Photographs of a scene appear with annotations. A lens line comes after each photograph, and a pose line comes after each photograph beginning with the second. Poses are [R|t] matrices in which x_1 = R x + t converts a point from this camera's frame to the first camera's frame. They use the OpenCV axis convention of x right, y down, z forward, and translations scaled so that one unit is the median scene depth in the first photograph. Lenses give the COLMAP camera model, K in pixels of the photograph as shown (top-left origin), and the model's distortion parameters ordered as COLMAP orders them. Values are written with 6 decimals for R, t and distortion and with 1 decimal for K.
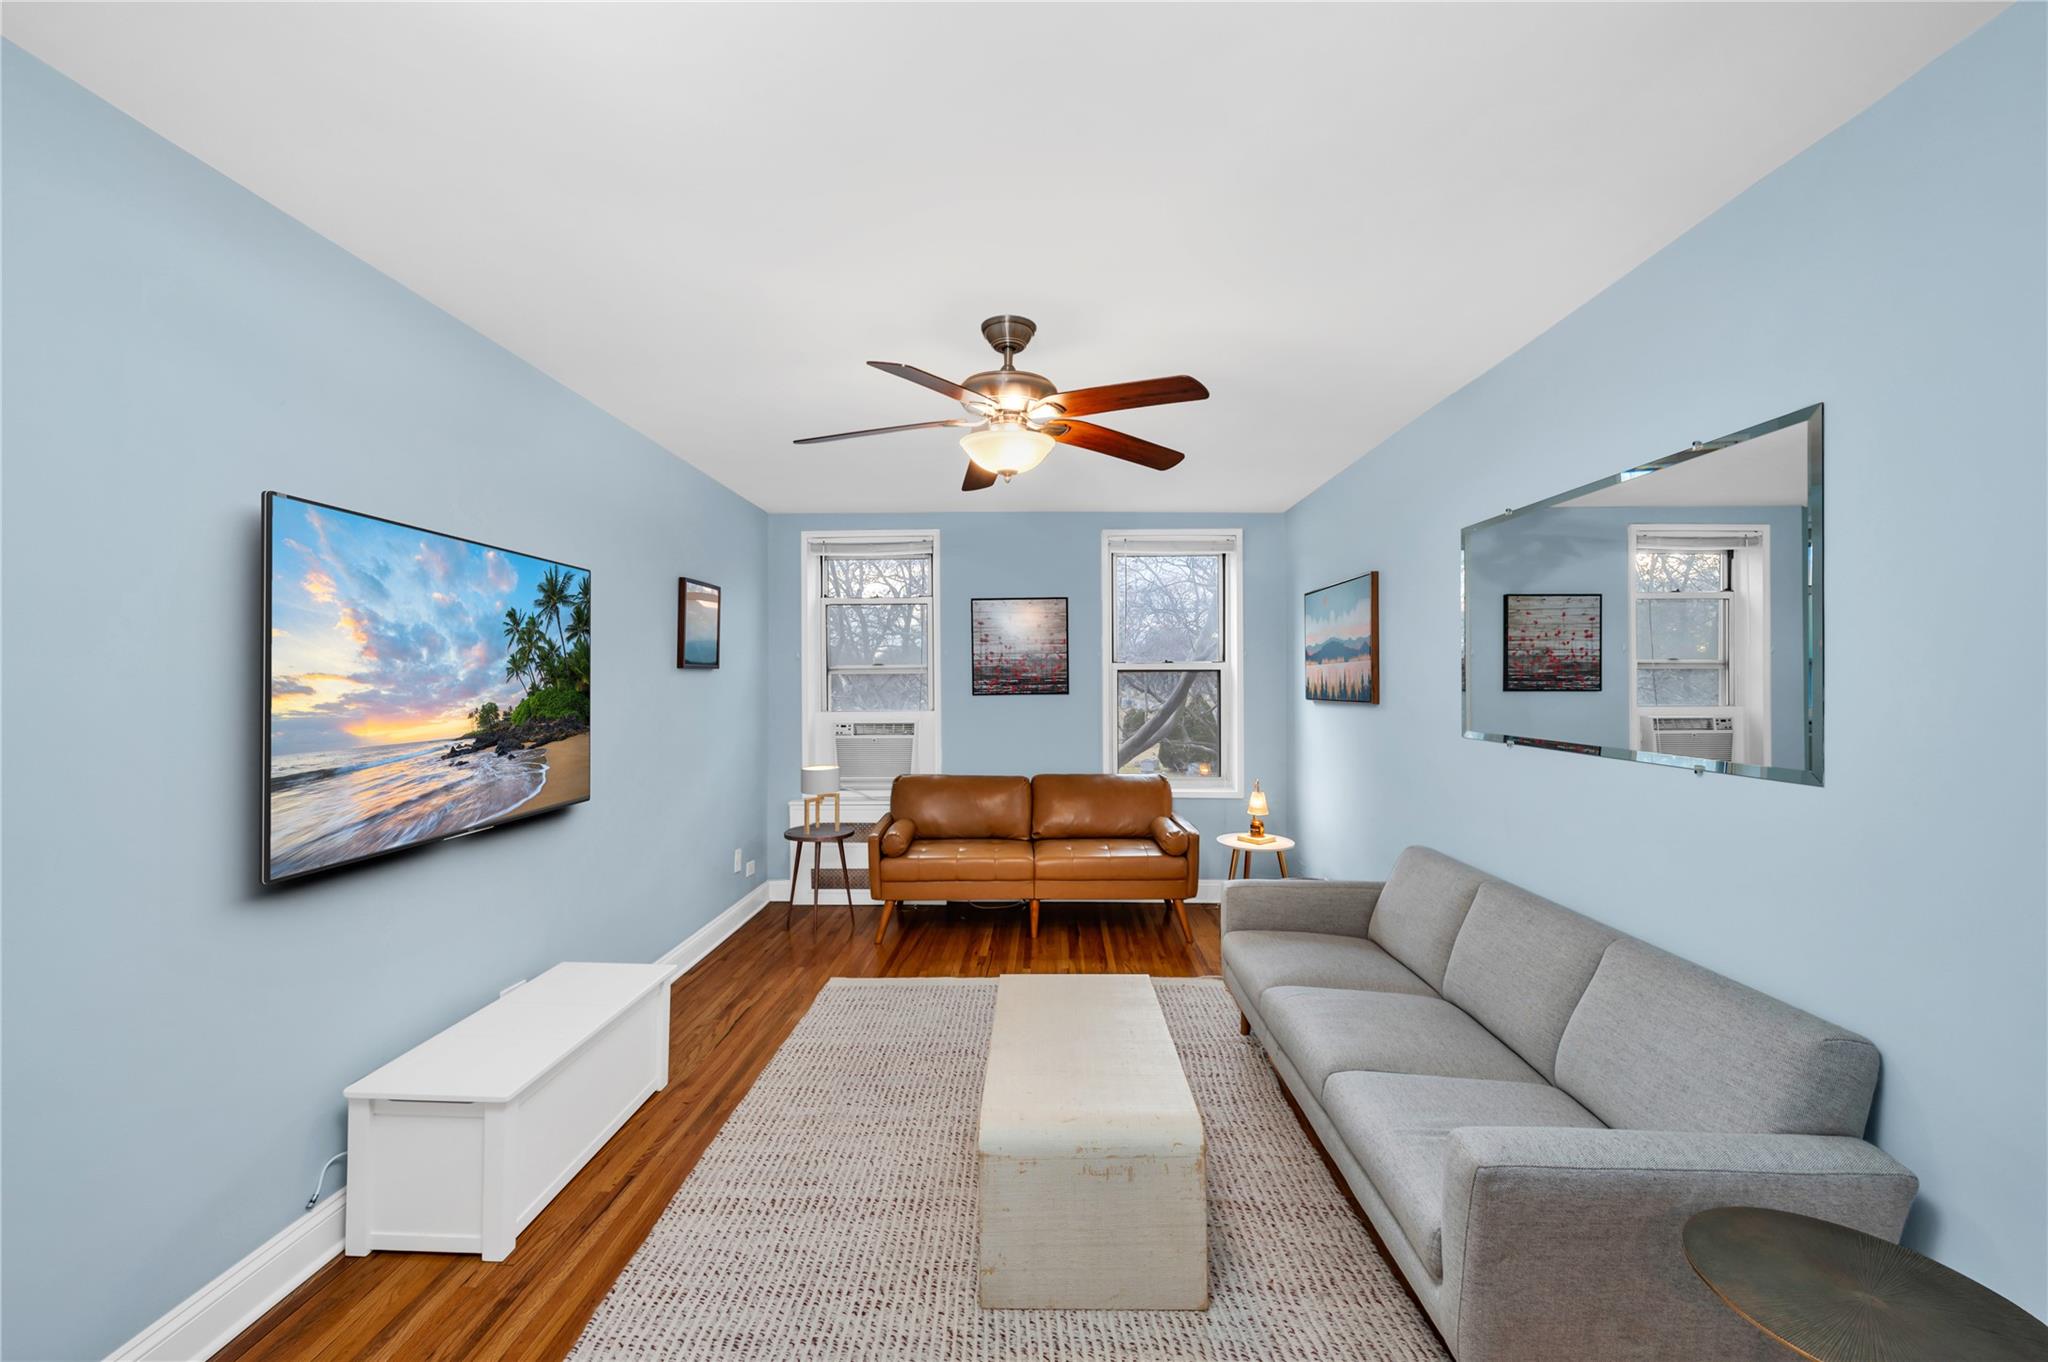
lens RADIAL K [[811.1, 0, 1013.9], [0, 811.1, 682.0], [0, 0, 1]] dist [-0.001034, -0.000186]
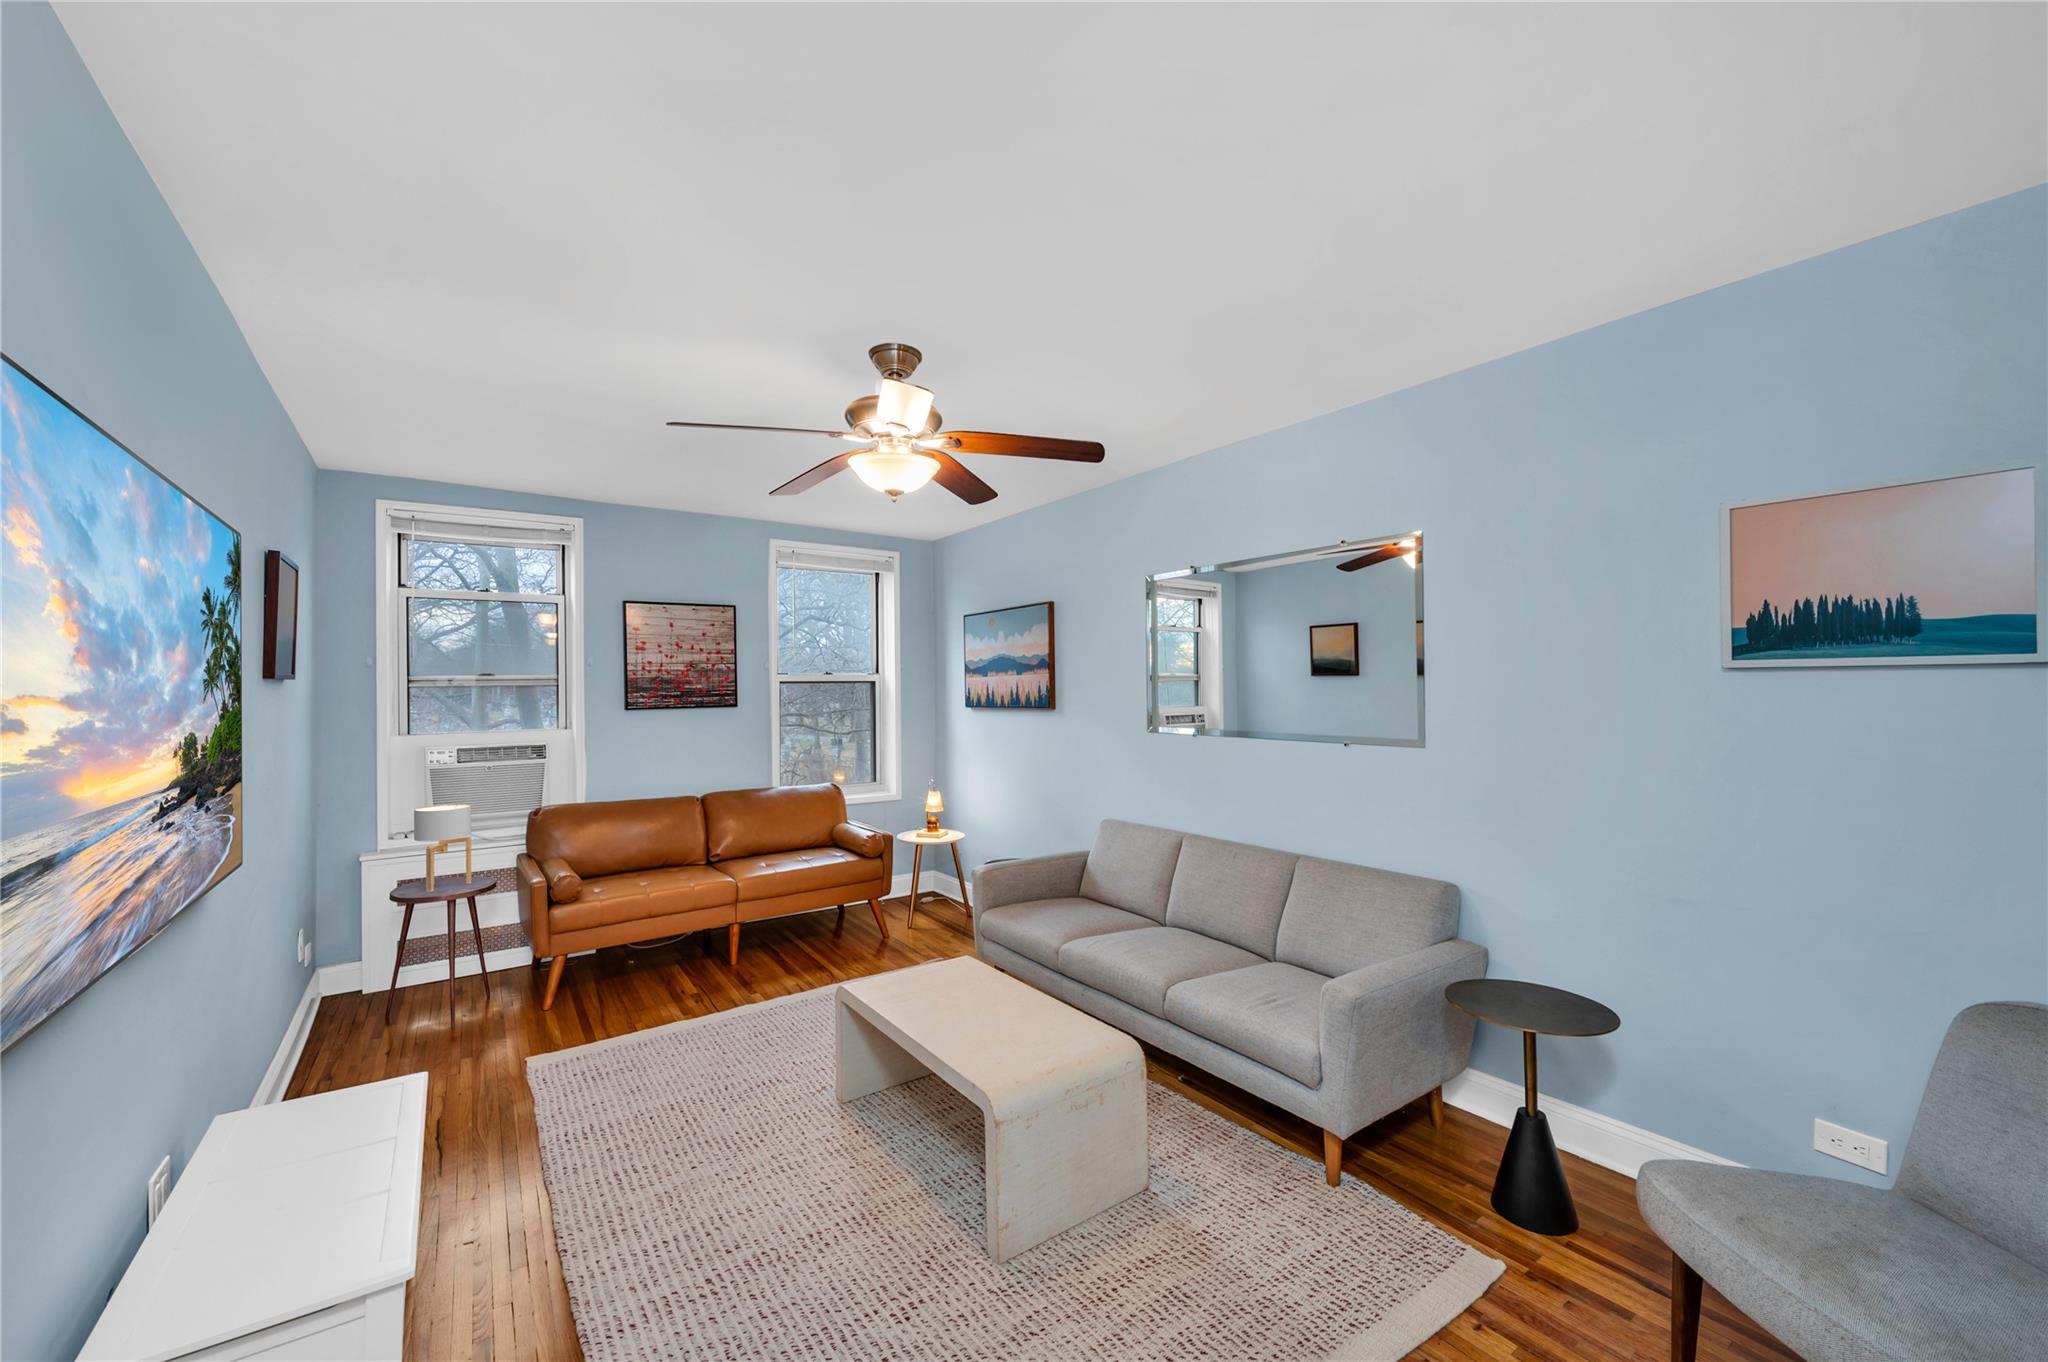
lens RADIAL K [[811.1, 0, 1013.9], [0, 811.1, 682.0], [0, 0, 1]] dist [-0.001034, -0.000186]
pose [[0.802354, -0.000606, 0.596849, -0.277409], [0.008676, 0.999906, -0.010648, -0.001175], [-0.596786, 0.013722, 0.802283, 0.040161]]
